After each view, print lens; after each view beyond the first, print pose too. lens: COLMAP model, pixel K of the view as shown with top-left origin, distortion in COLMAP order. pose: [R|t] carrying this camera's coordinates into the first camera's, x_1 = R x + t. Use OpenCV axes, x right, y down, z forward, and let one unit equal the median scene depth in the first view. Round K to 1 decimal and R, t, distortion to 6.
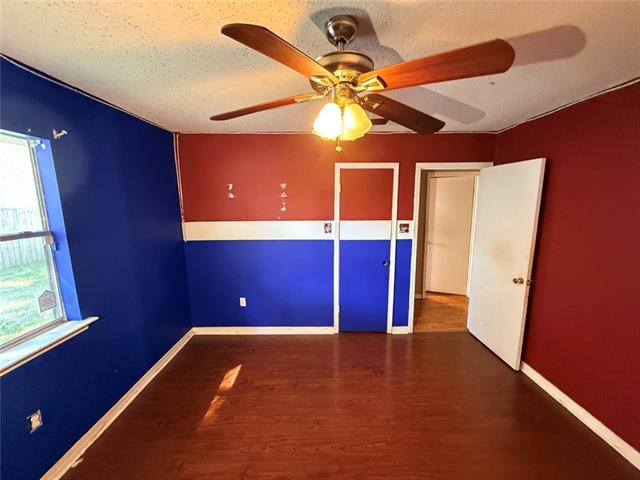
lens RADIAL K [[255.6, 0, 319.5], [0, 255.6, 240.0], [0, 0, 1]] dist [-0.001920, -0.000474]
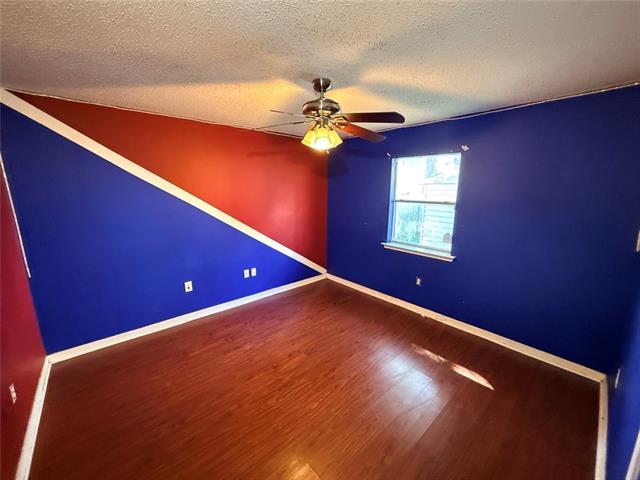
lens RADIAL K [[255.6, 0, 319.0], [0, 255.6, 239.7], [0, 0, 1]] dist [-0.001920, -0.000474]
pose [[-0.746609, 0.138307, -0.650728, 0.865245], [-0.094662, 0.946111, 0.309699, -0.244726], [0.658494, 0.292823, -0.693282, 1.602833]]
